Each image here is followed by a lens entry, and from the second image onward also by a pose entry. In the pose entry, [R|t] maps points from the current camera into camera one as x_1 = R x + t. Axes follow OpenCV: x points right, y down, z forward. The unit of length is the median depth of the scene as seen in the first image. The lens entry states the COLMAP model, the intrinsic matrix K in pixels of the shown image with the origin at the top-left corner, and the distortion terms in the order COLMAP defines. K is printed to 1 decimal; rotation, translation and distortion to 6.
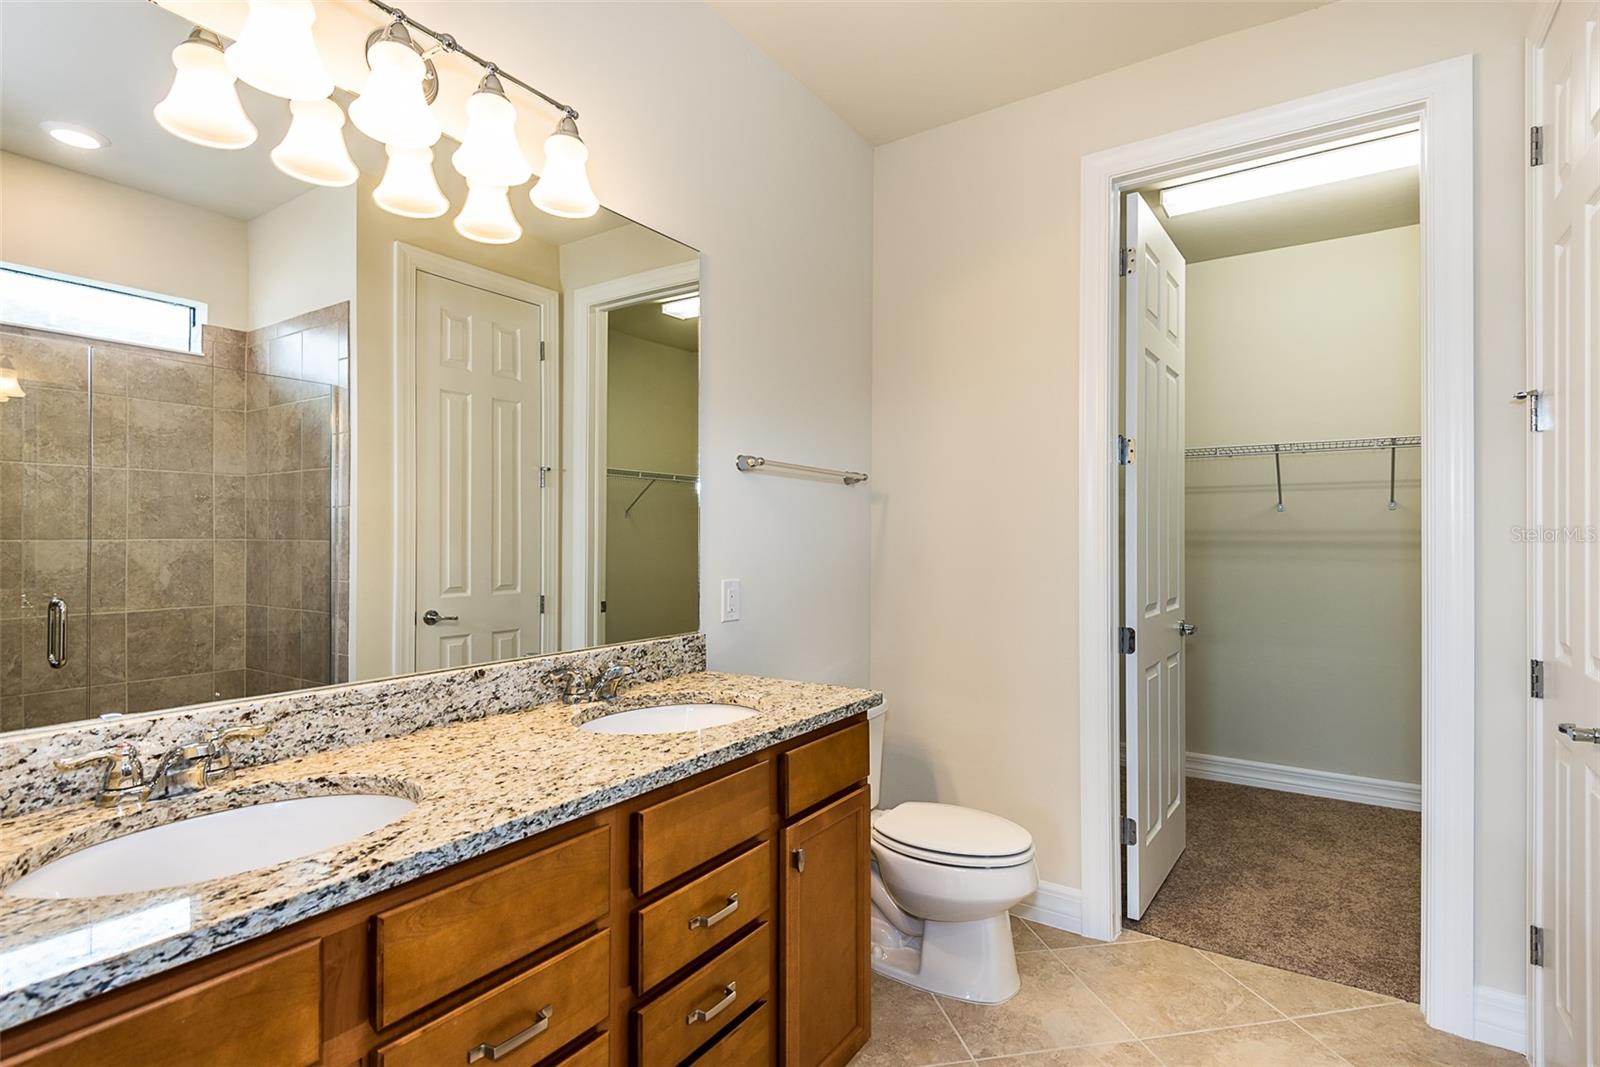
lens RADIAL K [[777.8, 0, 759.2], [0, 777.8, 531.9], [0, 0, 1]] dist [0.033672, -0.017119]
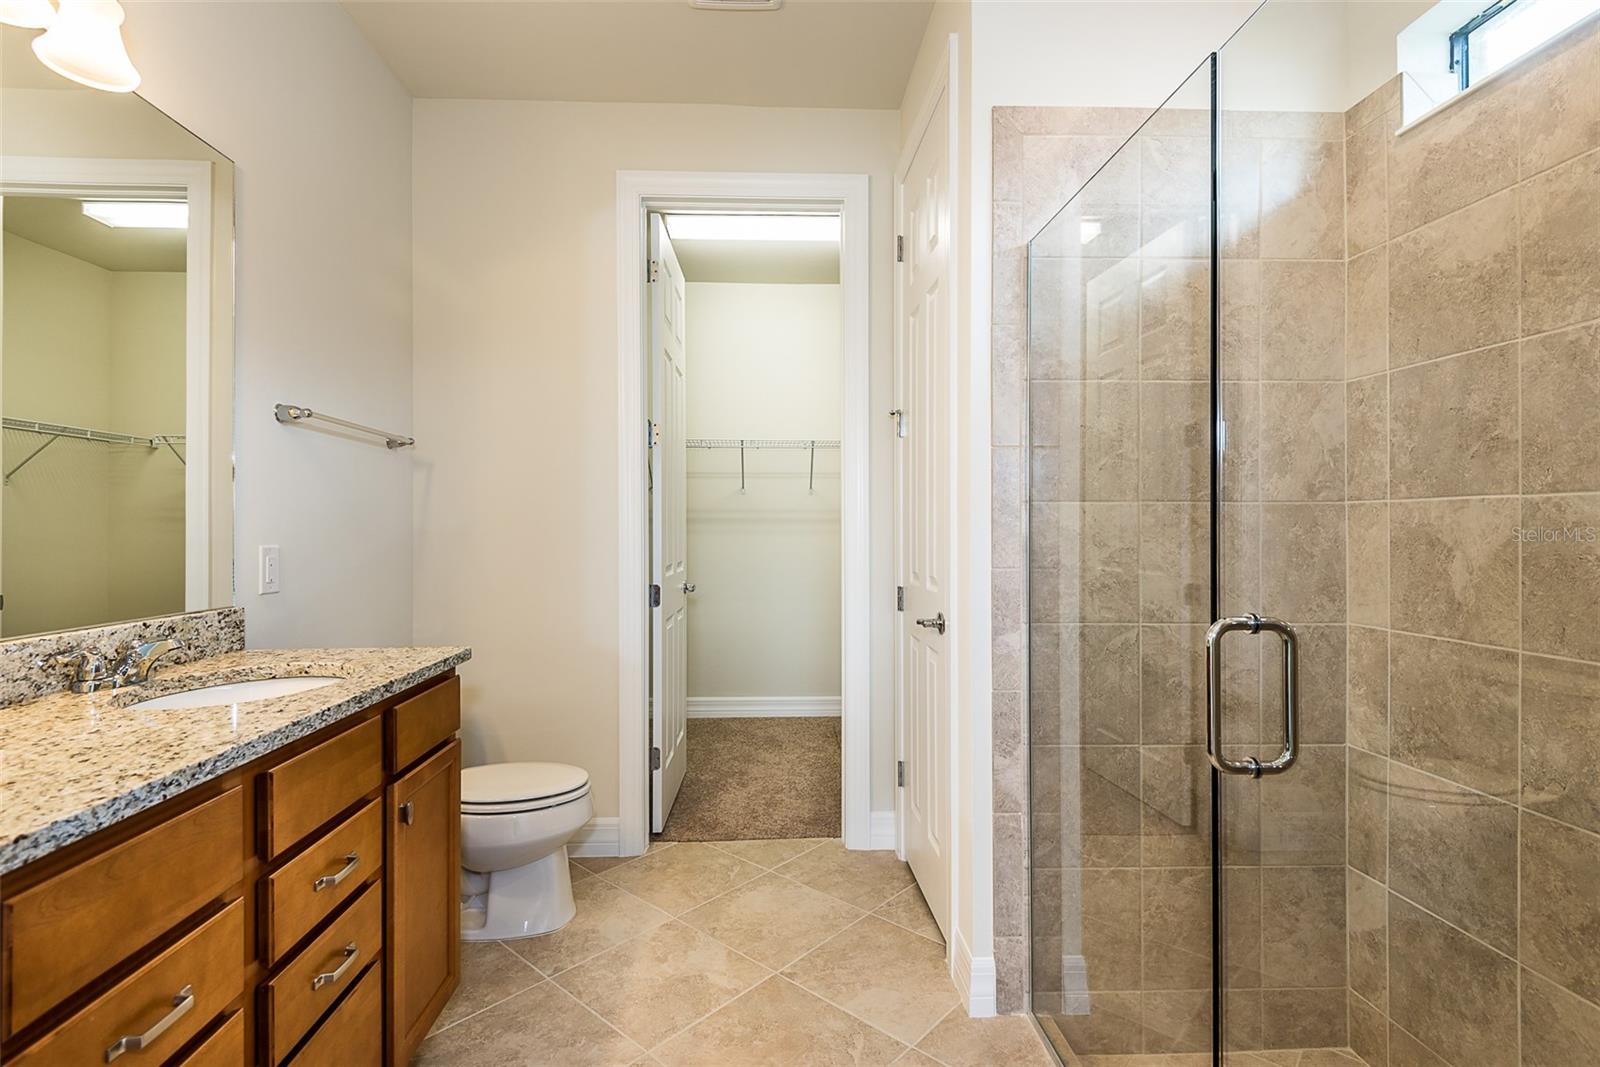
lens RADIAL K [[825.8, 0, 778.2], [0, 825.8, 533.8], [0, 0, 1]] dist [0.037650, -0.031065]
pose [[0.779109, -0.005945, 0.626860, -0.243231], [0.002741, 0.999978, 0.006076, 0.059386], [-0.626882, -0.003015, 0.779108, -0.117825]]
